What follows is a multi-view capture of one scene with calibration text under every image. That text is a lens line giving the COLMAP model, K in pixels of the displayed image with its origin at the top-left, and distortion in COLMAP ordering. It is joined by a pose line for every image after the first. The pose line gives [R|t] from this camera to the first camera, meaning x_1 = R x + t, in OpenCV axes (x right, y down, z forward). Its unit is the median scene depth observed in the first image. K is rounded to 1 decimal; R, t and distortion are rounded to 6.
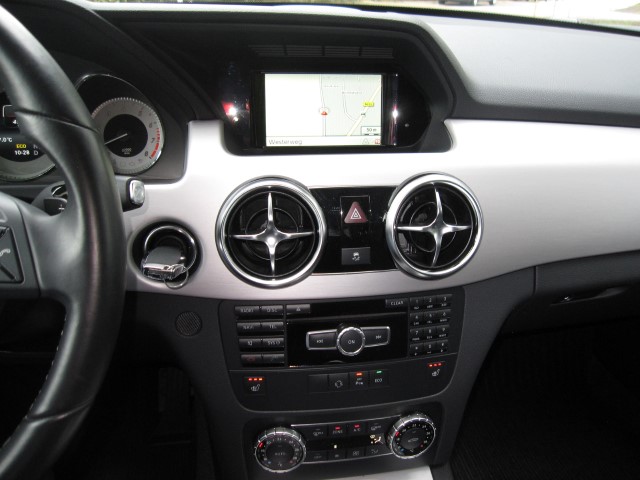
lens RADIAL K [[533.9, 0, 320.0], [0, 533.9, 240.0], [0, 0, 1]] dist [-0.064004, 0.012135]
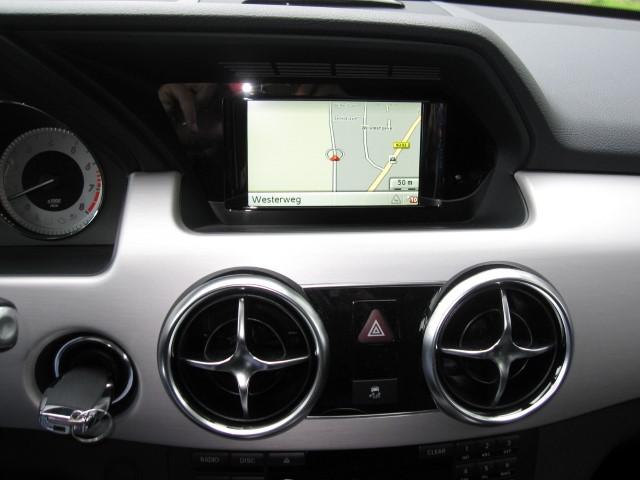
lens RADIAL K [[607.8, 0, 320.0], [0, 607.8, 240.0], [0, 0, 1]] dist [-0.065783, -0.005757]
pose [[0.998729, 0.023992, -0.044315, 0.028176], [-0.024493, 0.999642, -0.010798, -0.139209], [0.044040, 0.011870, 0.998959, 0.256804]]
